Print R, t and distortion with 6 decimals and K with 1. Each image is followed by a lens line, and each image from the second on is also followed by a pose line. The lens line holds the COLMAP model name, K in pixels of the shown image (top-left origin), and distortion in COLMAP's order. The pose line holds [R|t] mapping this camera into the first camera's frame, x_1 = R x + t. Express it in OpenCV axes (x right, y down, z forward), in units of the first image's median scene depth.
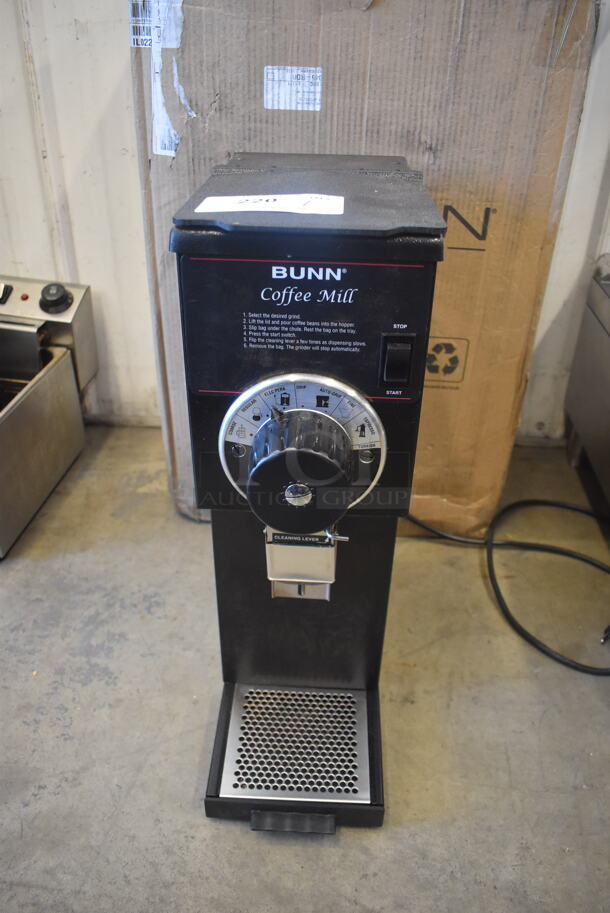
lens RADIAL K [[710.1, 0, 307.0], [0, 710.1, 456.8], [0, 0, 1]] dist [-0.096292, 0.016055]
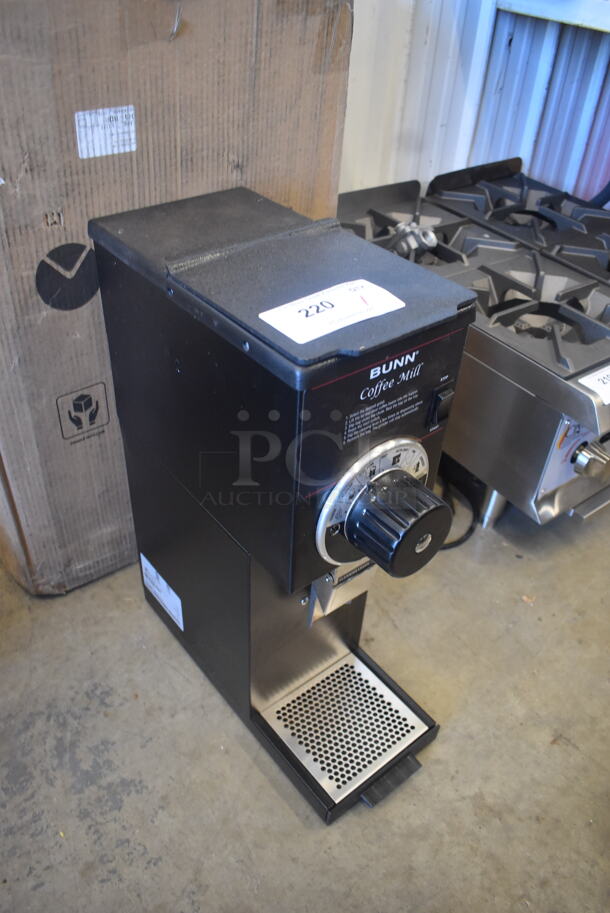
lens RADIAL K [[710.1, 0, 308.8], [0, 710.1, 457.6], [0, 0, 1]] dist [-0.096292, 0.016055]
pose [[0.747048, -0.405551, 0.526733, -0.473897], [0.322640, 0.913967, 0.246106, -0.282740], [-0.581225, -0.013908, 0.813624, 0.108410]]
